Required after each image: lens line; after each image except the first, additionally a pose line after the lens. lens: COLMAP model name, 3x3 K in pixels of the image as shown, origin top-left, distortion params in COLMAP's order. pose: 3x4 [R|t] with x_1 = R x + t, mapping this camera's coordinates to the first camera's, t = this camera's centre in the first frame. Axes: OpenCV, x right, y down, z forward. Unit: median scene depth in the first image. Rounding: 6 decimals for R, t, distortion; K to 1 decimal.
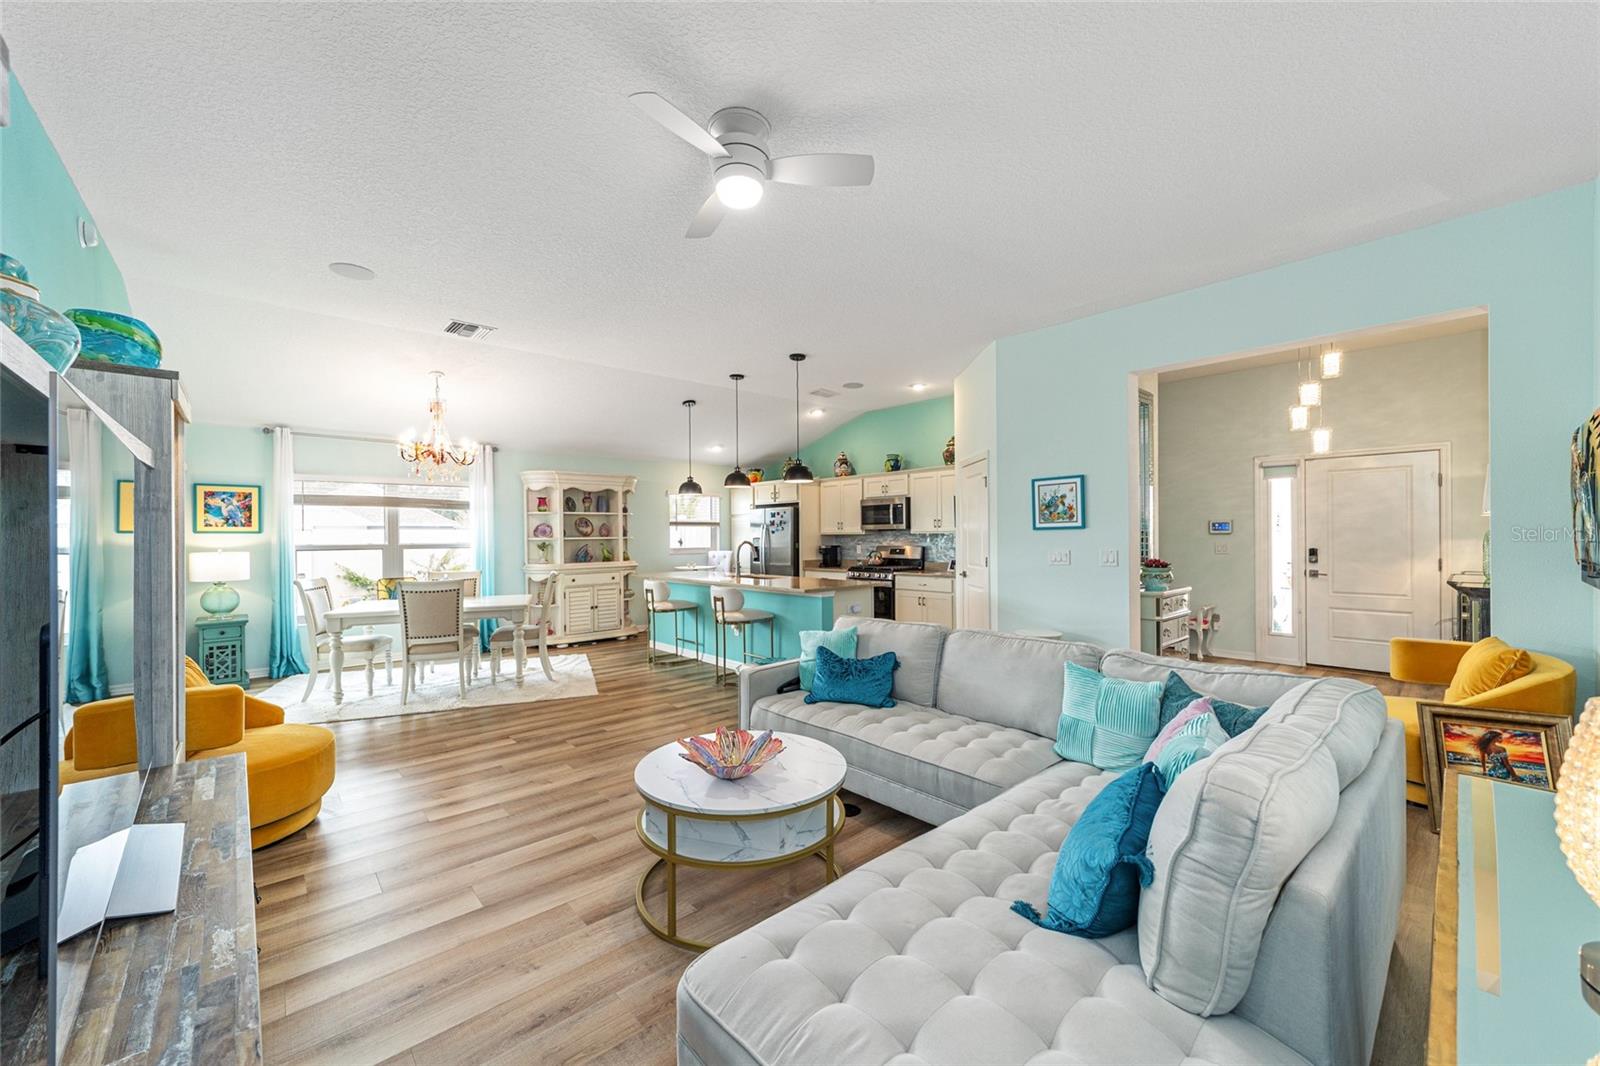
lens RADIAL K [[615.2, 0, 792.4], [0, 615.2, 534.2], [0, 0, 1]] dist [-0.002546, 0.000125]
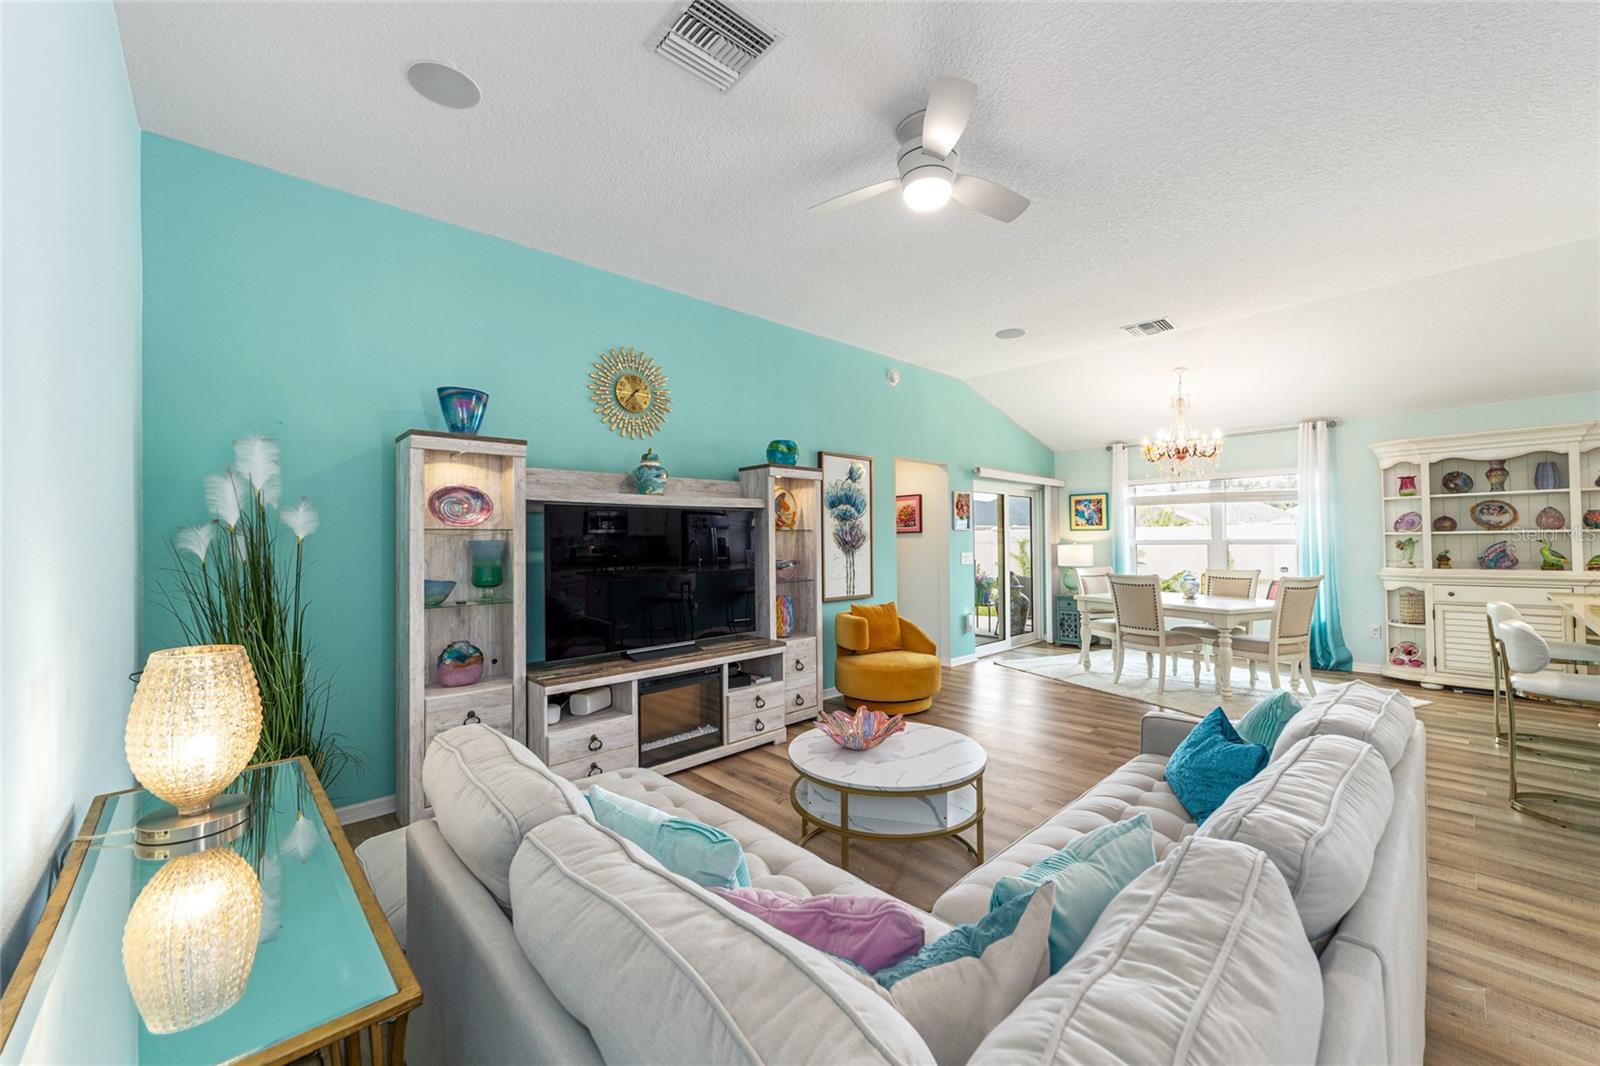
lens RADIAL K [[623.5, 0, 793.2], [0, 623.5, 536.5], [0, 0, 1]] dist [-0.014205, 0.009117]
pose [[0.027883, 0.001440, -0.999610, 0.392457], [0.014190, 0.999898, 0.001836, -0.000283], [0.999510, -0.014235, 0.027859, 0.319035]]
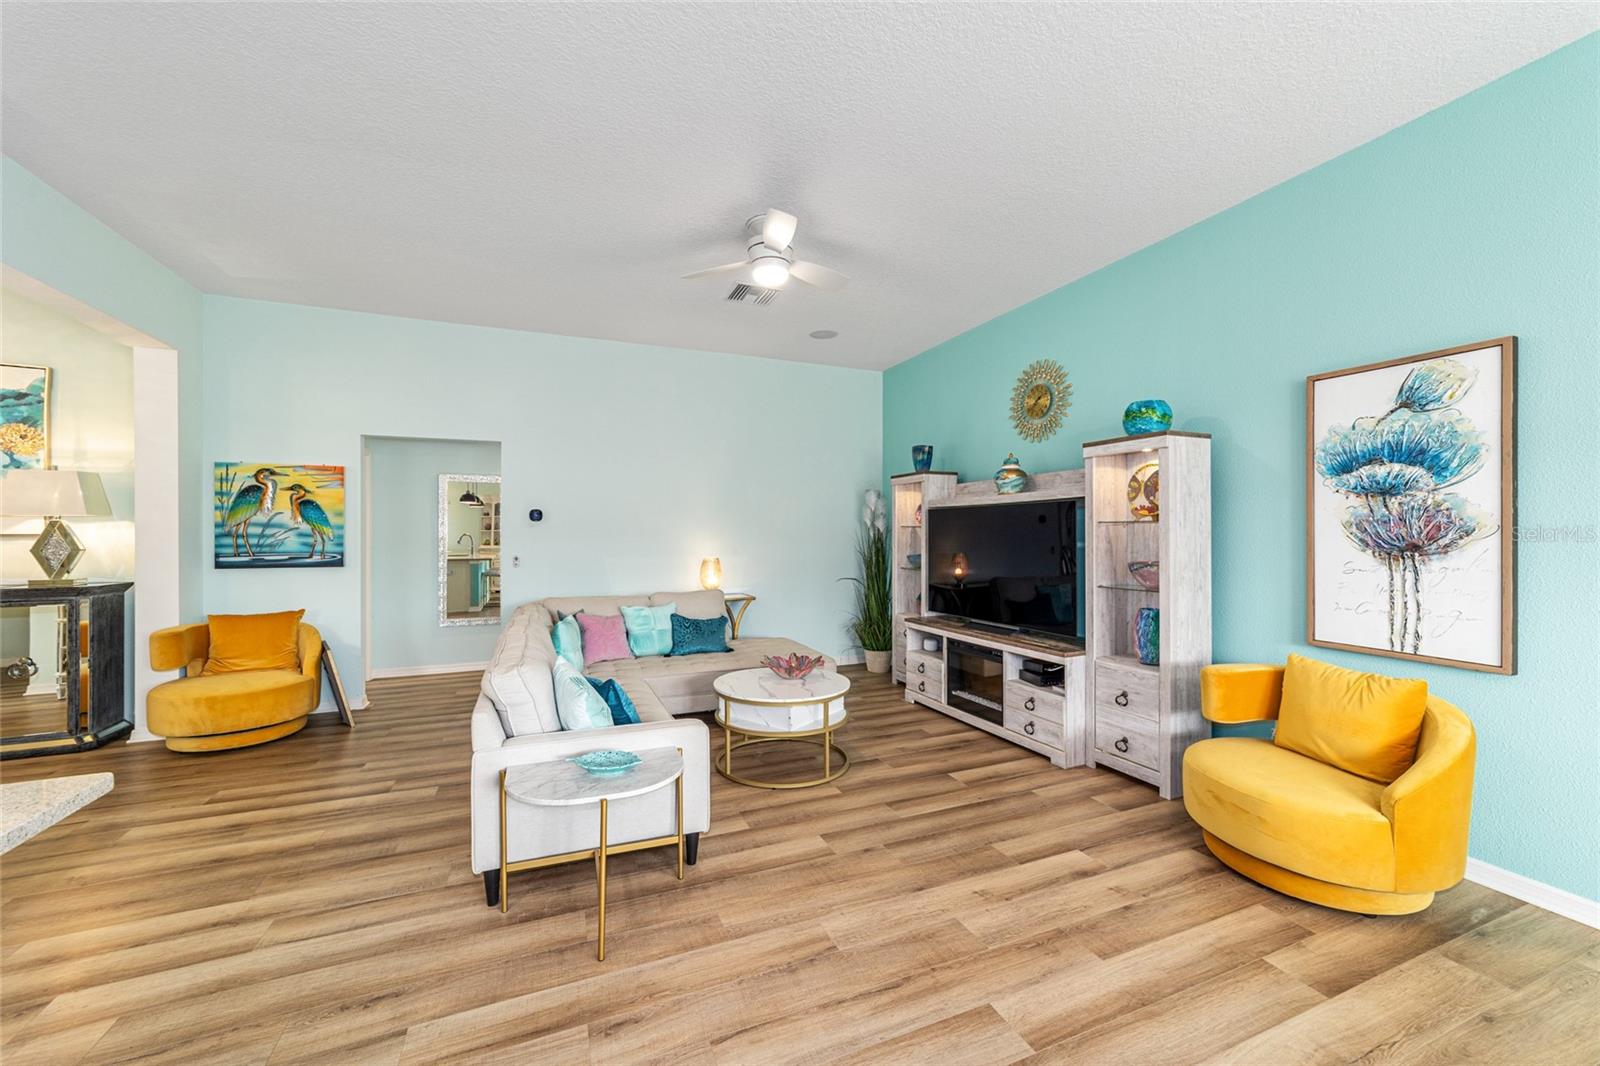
lens RADIAL K [[623.5, 0, 793.2], [0, 623.5, 536.5], [0, 0, 1]] dist [-0.014205, 0.009117]
pose [[-0.946272, 0.006456, 0.323308, -0.239710], [0.006444, 0.999979, -0.001108, 0.005668], [-0.323308, 0.001035, -0.946293, 0.965155]]
